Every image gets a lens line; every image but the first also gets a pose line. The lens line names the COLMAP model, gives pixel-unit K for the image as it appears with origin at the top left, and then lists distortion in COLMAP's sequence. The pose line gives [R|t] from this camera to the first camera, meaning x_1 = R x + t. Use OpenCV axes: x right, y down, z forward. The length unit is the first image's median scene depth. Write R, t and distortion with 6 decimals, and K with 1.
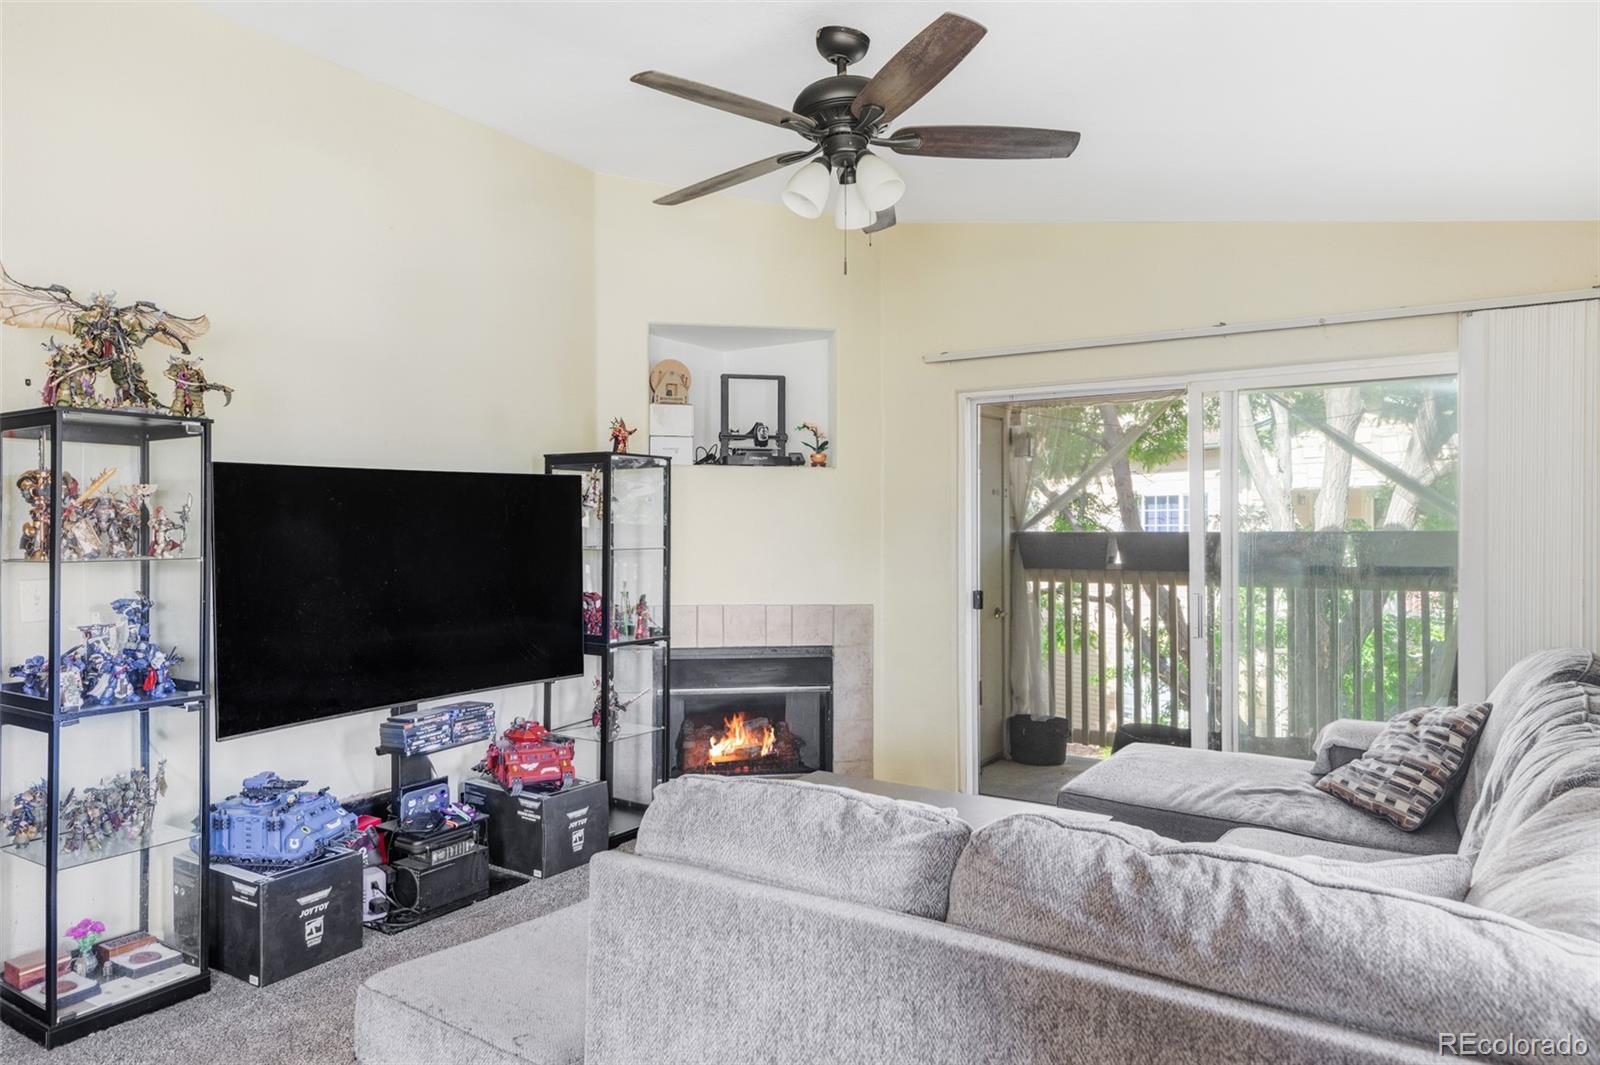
lens RADIAL K [[1025.7, 0, 797.6], [0, 1025.7, 529.3], [0, 0, 1]] dist [0.013229, 0.004685]
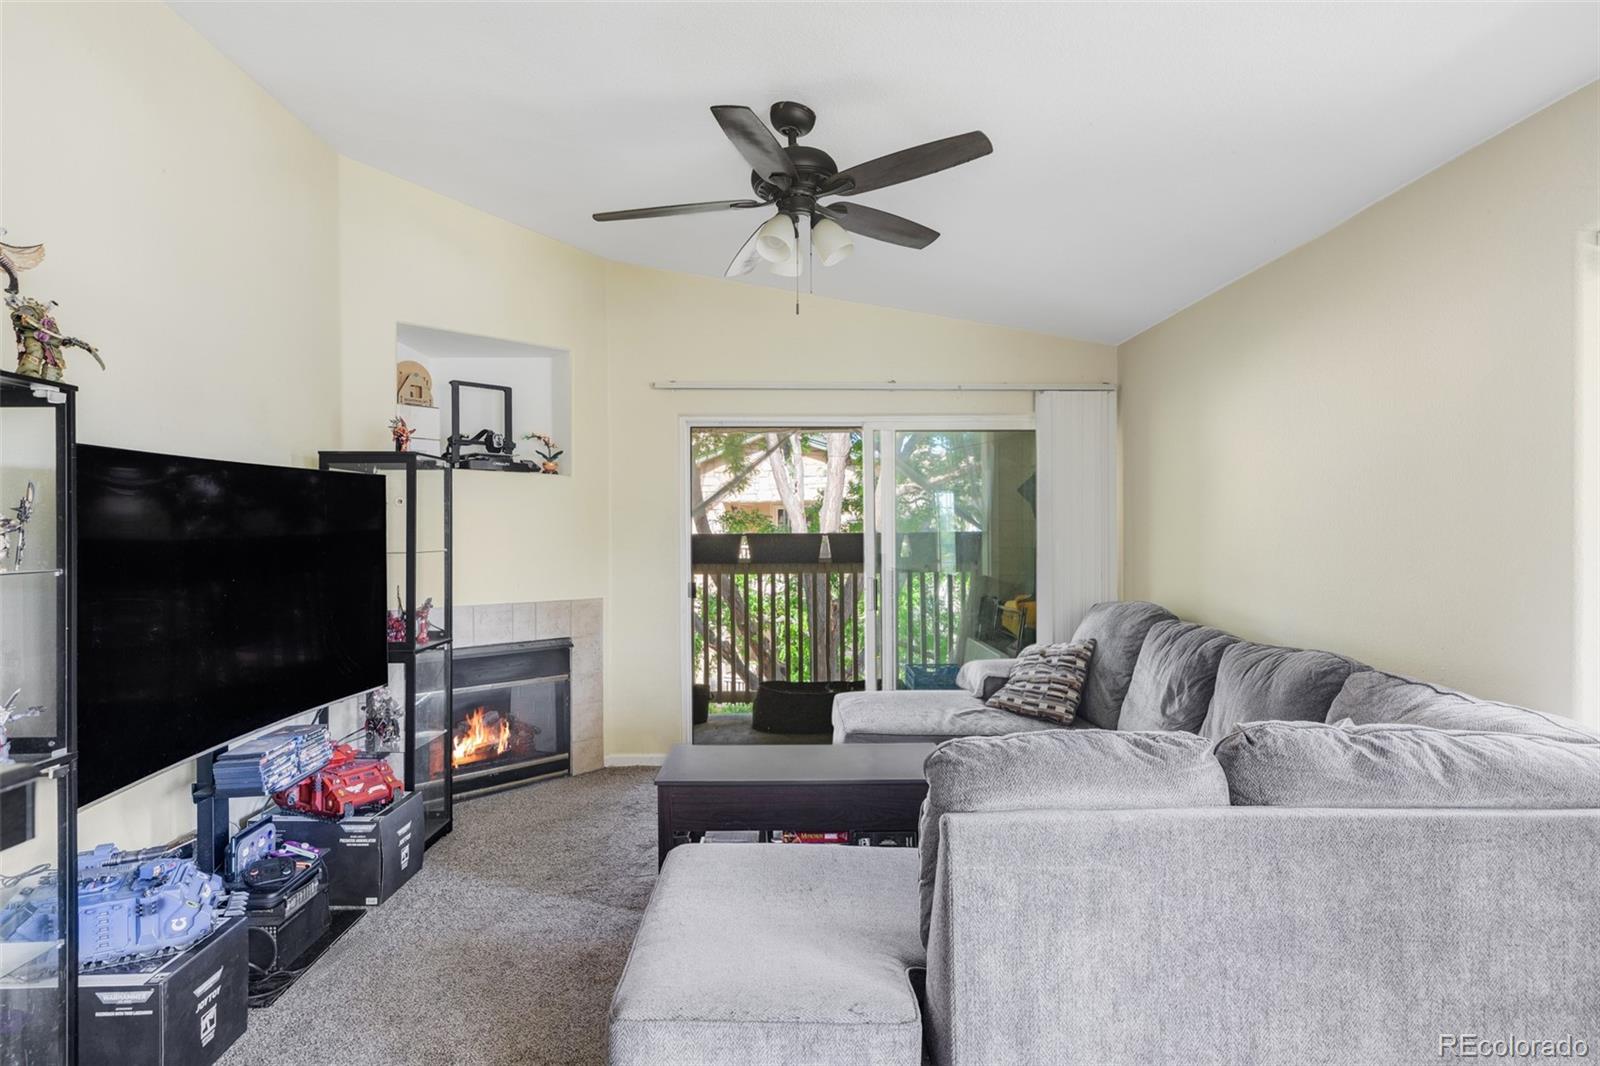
lens RADIAL K [[856.4, 0, 797.1], [0, 856.4, 534.5], [0, 0, 1]] dist [0.017526, 0.001397]
pose [[0.823561, -0.005084, 0.567205, -0.346968], [0.003883, 0.999987, 0.003324, 0.001135], [-0.567214, -0.000535, 0.823570, 0.126025]]
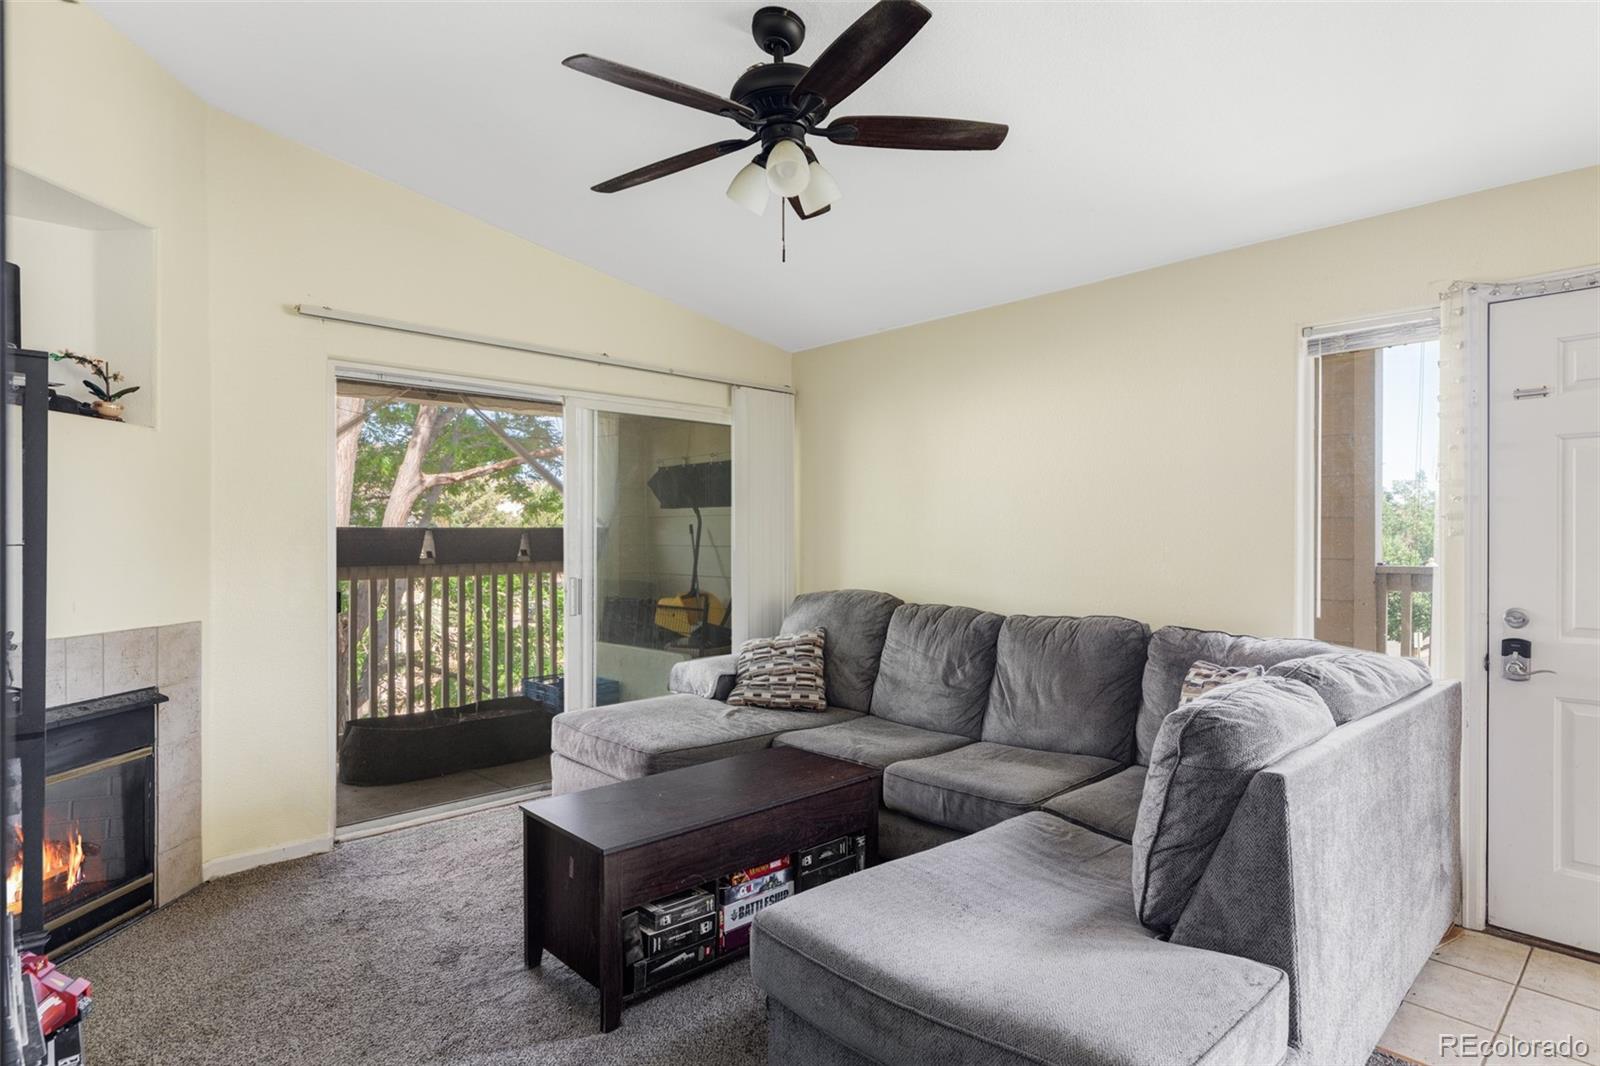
lens RADIAL K [[856.4, 0, 806.9], [0, 856.4, 539.0], [0, 0, 1]] dist [0.017526, 0.001397]
pose [[0.220177, -0.003929, 0.975452, -0.527420], [0.000236, 0.999992, 0.003974, 0.014522], [-0.975460, -0.000645, 0.220176, 0.539998]]
